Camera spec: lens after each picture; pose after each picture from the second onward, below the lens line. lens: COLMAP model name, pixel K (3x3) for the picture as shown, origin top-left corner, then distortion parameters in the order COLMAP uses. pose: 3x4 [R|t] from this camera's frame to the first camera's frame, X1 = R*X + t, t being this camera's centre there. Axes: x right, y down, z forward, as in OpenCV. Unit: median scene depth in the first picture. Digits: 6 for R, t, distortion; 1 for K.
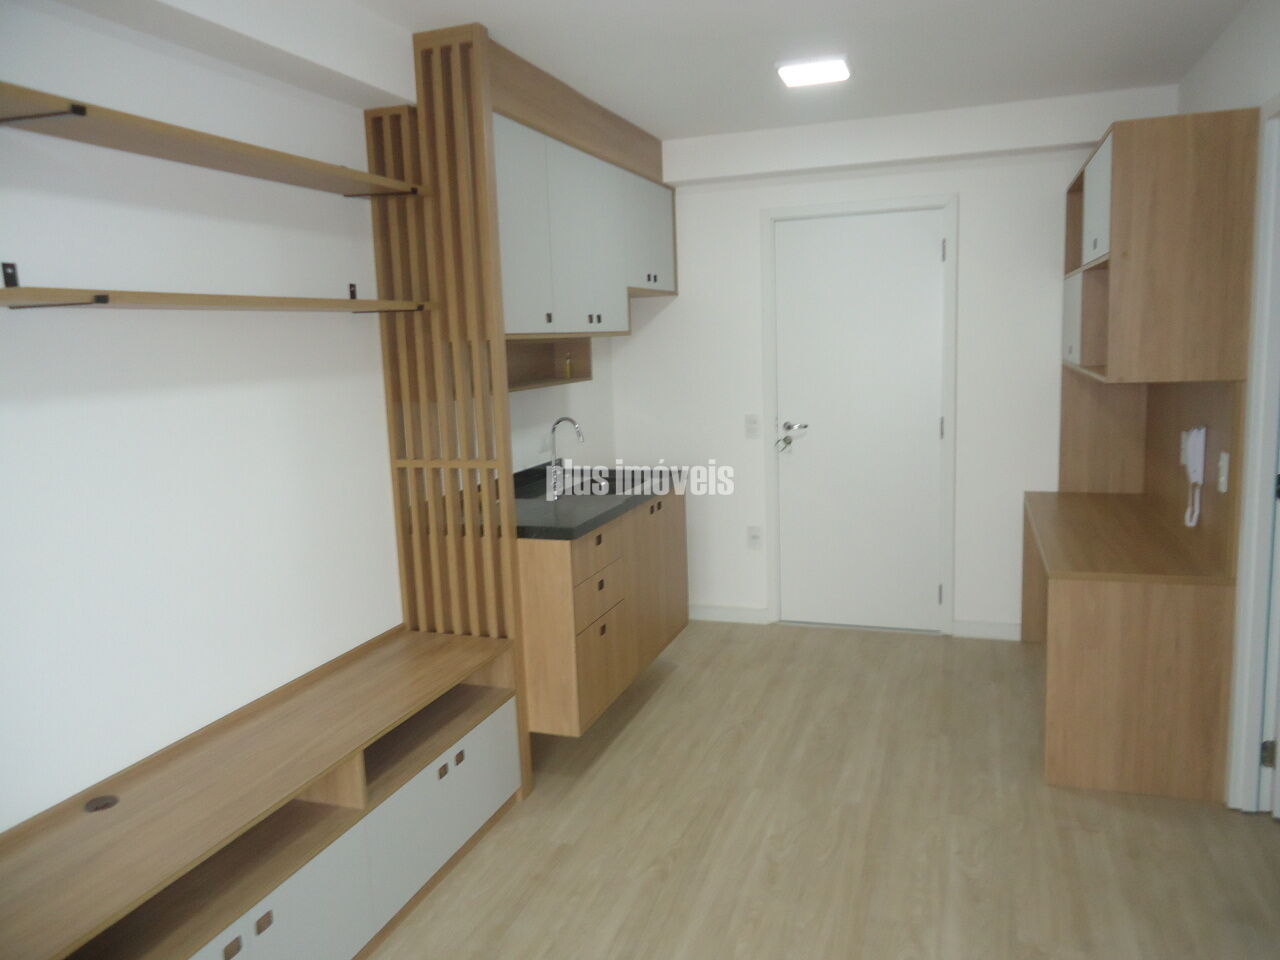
lens RADIAL K [[918.5, 0, 624.9], [0, 918.5, 461.1], [0, 0, 1]] dist [-0.019063, 0.004889]
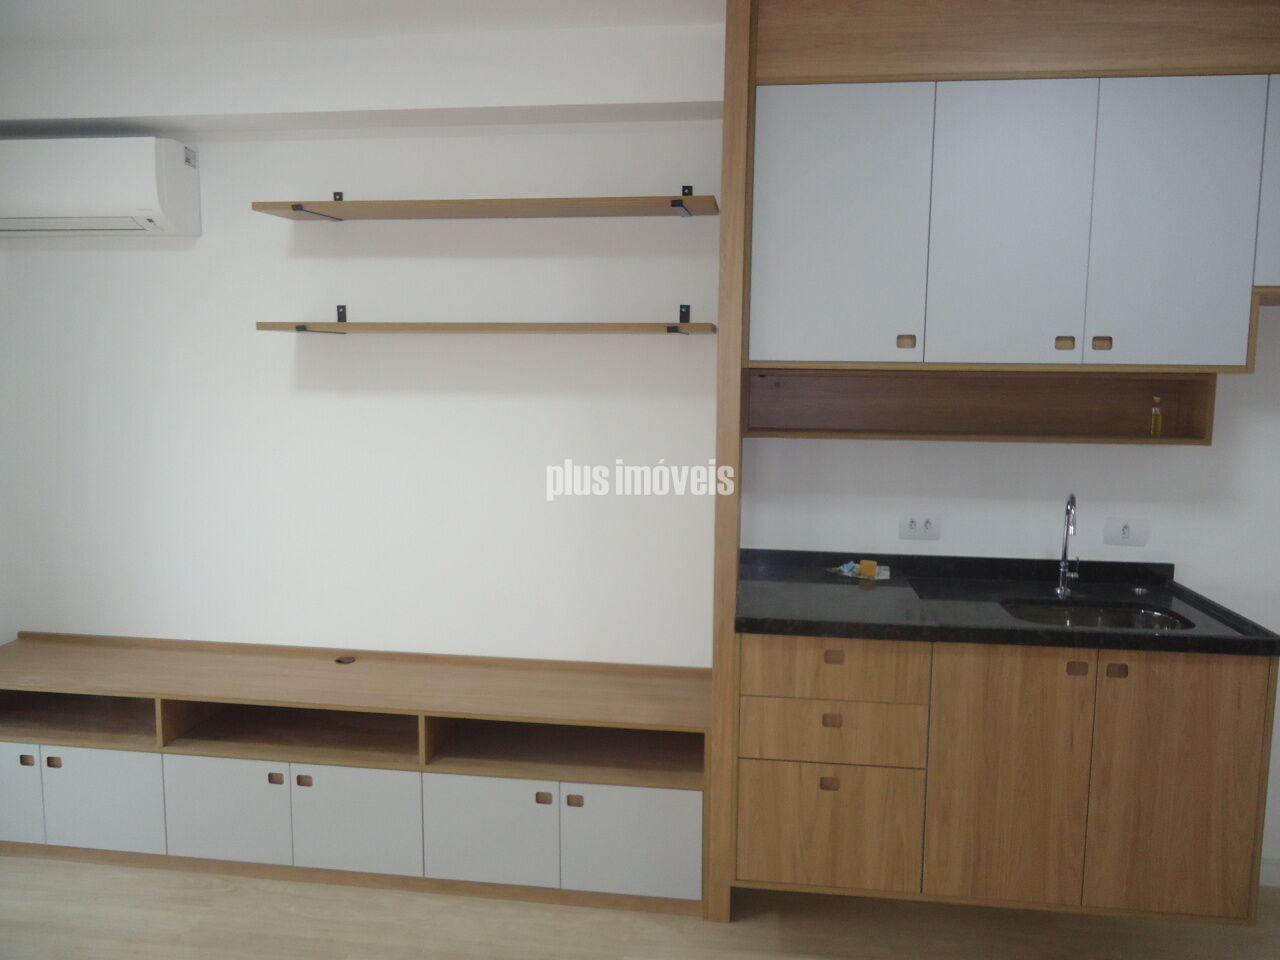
lens RADIAL K [[918.5, 0, 637.8], [0, 918.5, 472.8], [0, 0, 1]] dist [-0.019063, 0.004889]
pose [[0.222781, 0.142767, -0.964358, 0.612979], [-0.149347, 0.982540, 0.110957, -0.110869], [0.963361, 0.119305, 0.240213, 0.688184]]
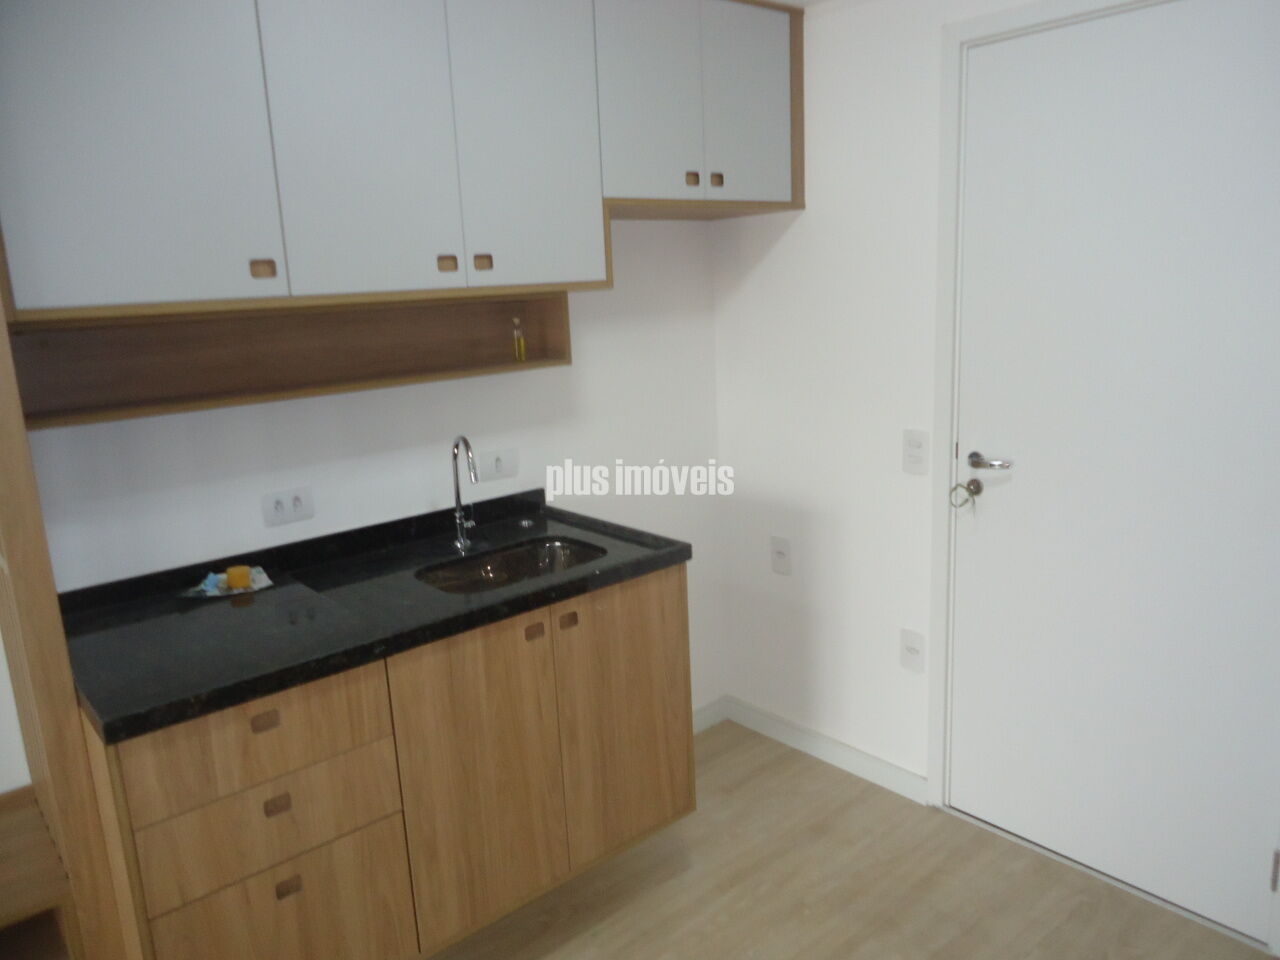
lens RADIAL K [[918.5, 0, 626.5], [0, 918.5, 472.3], [0, 0, 1]] dist [-0.019063, 0.004889]
pose [[0.875605, 0.093609, -0.473870, 0.375892], [-0.049046, 0.993201, 0.105574, -0.113983], [0.480531, -0.069200, 0.874243, 0.687350]]
